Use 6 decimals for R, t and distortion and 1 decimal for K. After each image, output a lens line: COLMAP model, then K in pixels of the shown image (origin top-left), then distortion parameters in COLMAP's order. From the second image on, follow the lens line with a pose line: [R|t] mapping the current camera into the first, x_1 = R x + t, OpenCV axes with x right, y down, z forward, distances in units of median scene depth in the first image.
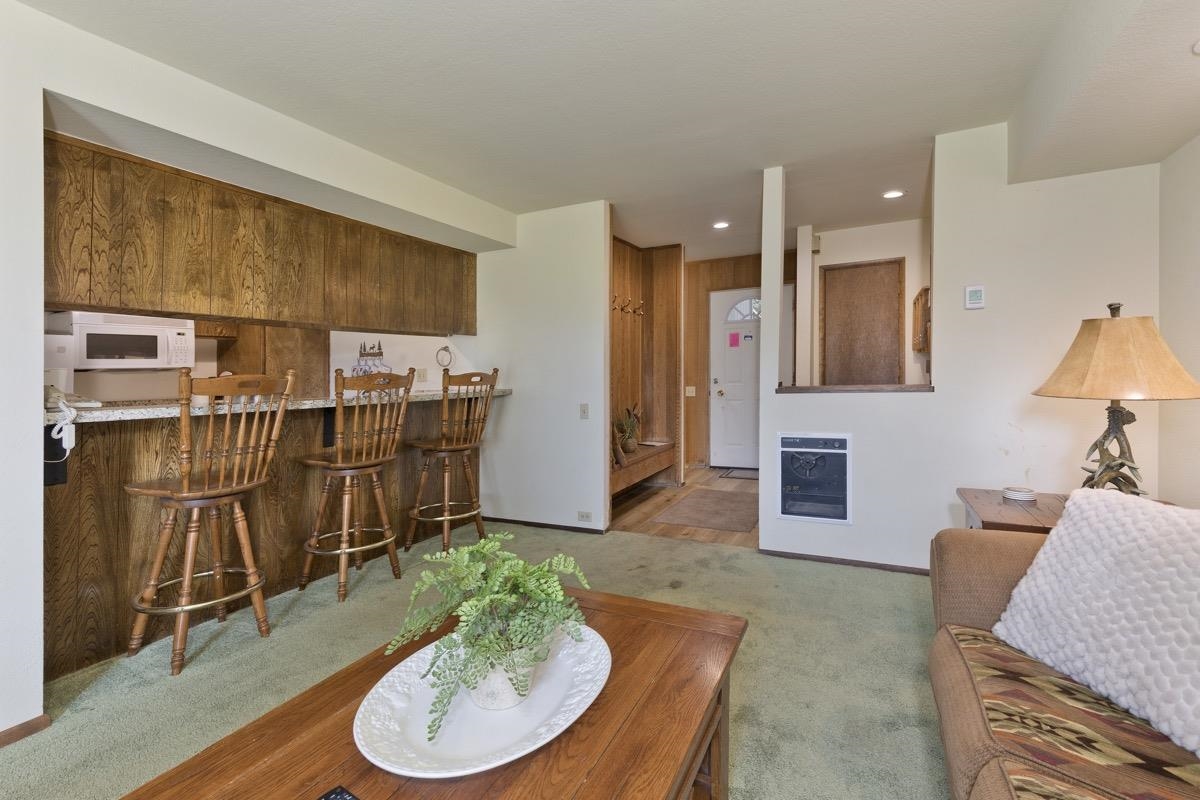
lens RADIAL K [[537.3, 0, 601.4], [0, 537.3, 382.1], [0, 0, 1]] dist [0.005610, -0.001168]
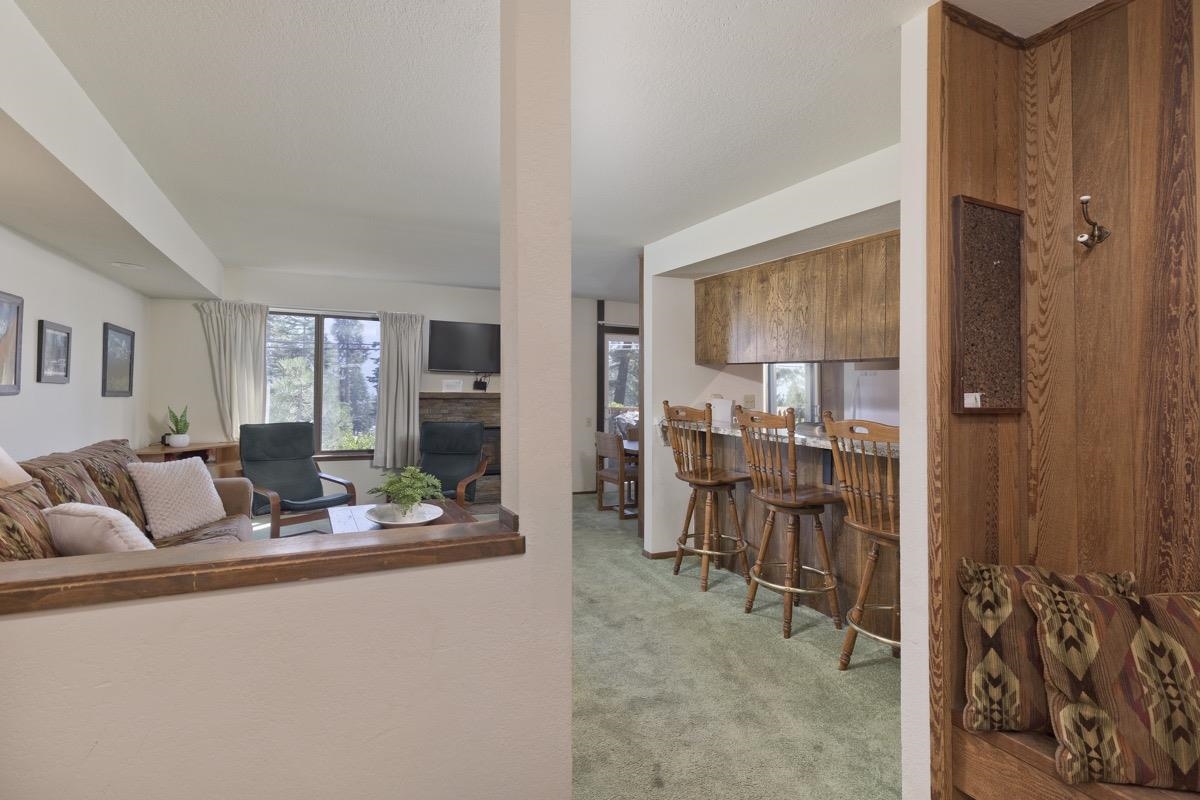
lens RADIAL K [[596.7, 0, 615.7], [0, 596.7, 364.3], [0, 0, 1]] dist [-0.006029, 0.000523]
pose [[-0.594128, -0.011253, -0.804292, 0.640775], [-0.011665, 0.999918, -0.005373, -0.095352], [0.804286, 0.006190, -0.594210, 1.427915]]
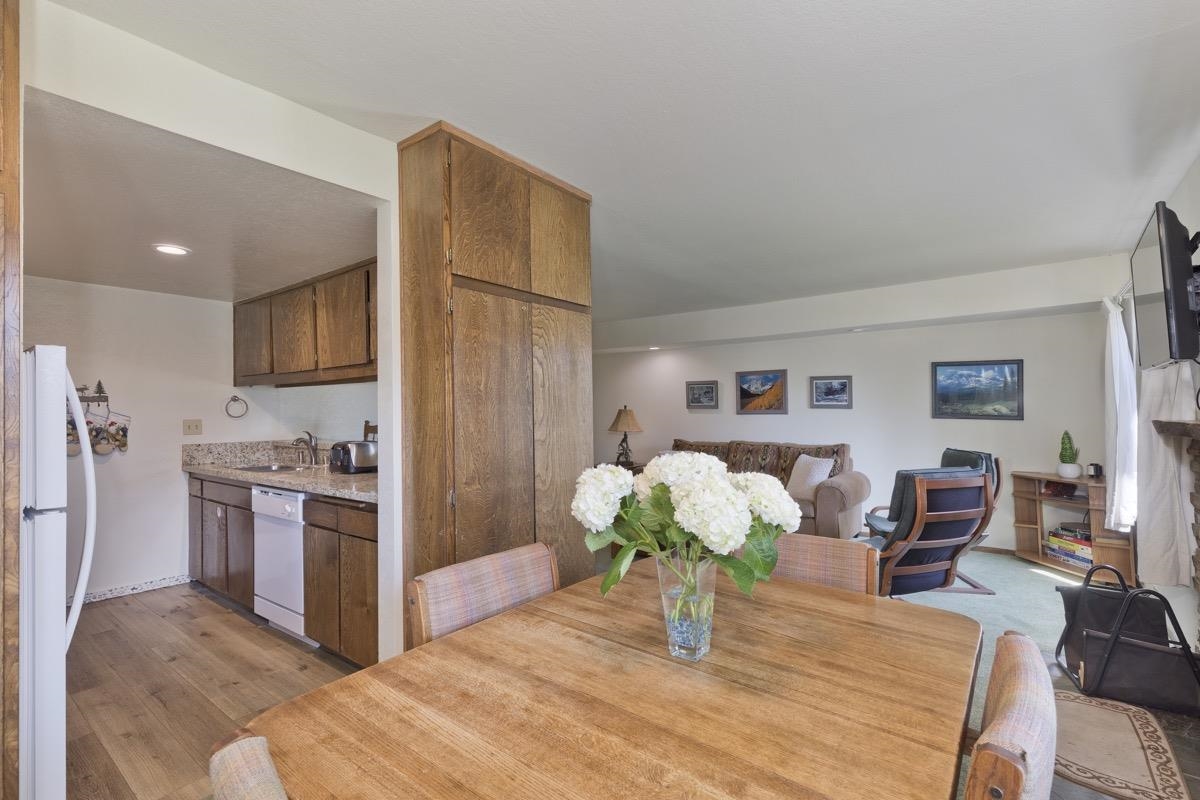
lens RADIAL K [[537.3, 0, 603.0], [0, 537.3, 390.1], [0, 0, 1]] dist [0.005610, -0.001168]
pose [[0.187442, 0.063657, 0.980211, -1.675041], [0.017346, 0.997528, -0.068098, -0.001732], [-0.982122, 0.029767, 0.185874, 0.292928]]
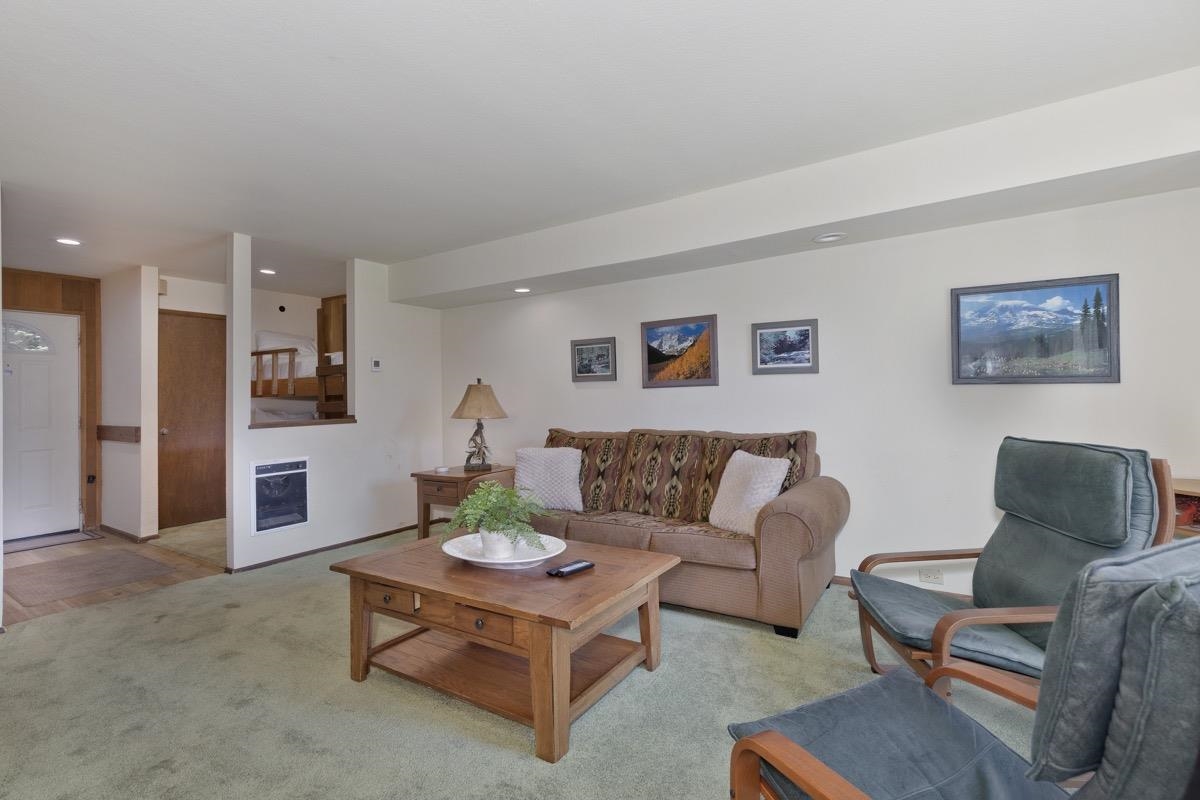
lens RADIAL K [[537.3, 0, 611.2], [0, 537.3, 392.6], [0, 0, 1]] dist [0.005610, -0.001168]
pose [[0.103284, 0.035995, 0.994000, -0.847599], [0.037399, 0.998498, -0.040044, 0.020468], [-0.993949, 0.041311, 0.101782, 0.112649]]
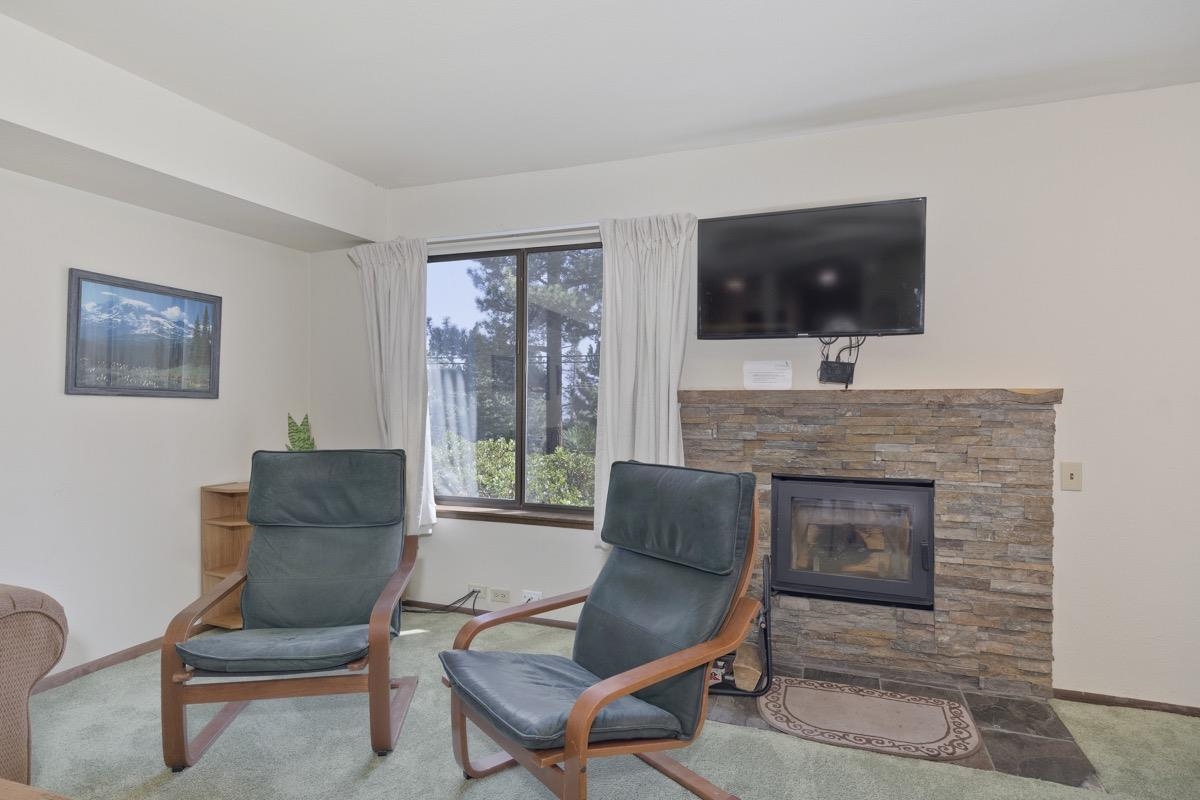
lens RADIAL K [[644.2, 0, 603.1], [0, 644.2, 397.2], [0, 0, 1]] dist [0.008913, -0.001152]
pose [[-0.992473, 0.022880, -0.120309, -0.418762], [0.021379, 0.999677, 0.013757, -0.003496], [0.120585, 0.011082, -0.992641, 0.578267]]
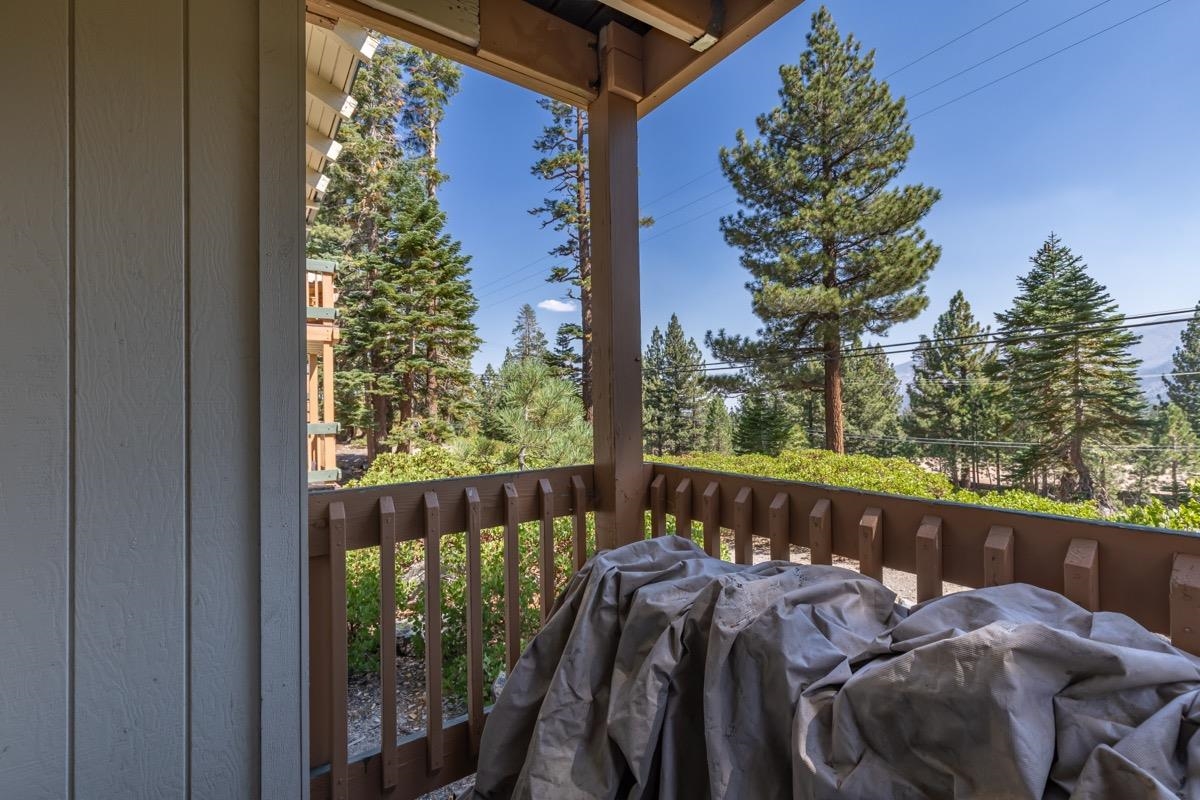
lens RADIAL K [[537.3, 0, 606.4], [0, 537.3, 398.3], [0, 0, 1]] dist [0.005610, -0.001168]
pose [[-0.870203, 0.050998, 0.490047, -1.802647], [0.053544, 0.998526, -0.008833, 0.030337], [-0.489775, 0.018552, -0.871651, -0.119134]]
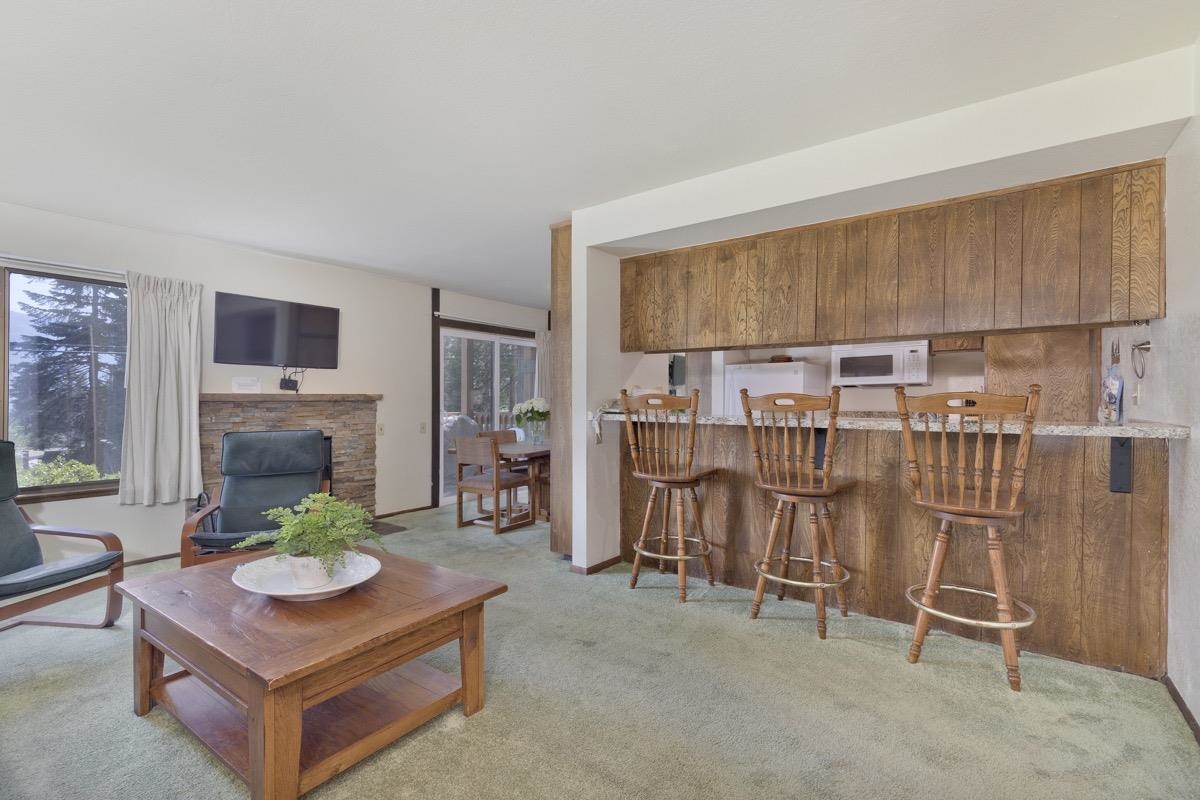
lens RADIAL K [[537.3, 0, 612.4], [0, 537.3, 383.2], [0, 0, 1]] dist [0.005610, -0.001168]
pose [[-0.156469, -0.003293, -0.987677, 0.521758], [-0.007960, 0.999966, -0.002073, -0.028683], [0.987651, 0.007538, -0.156489, 0.841625]]
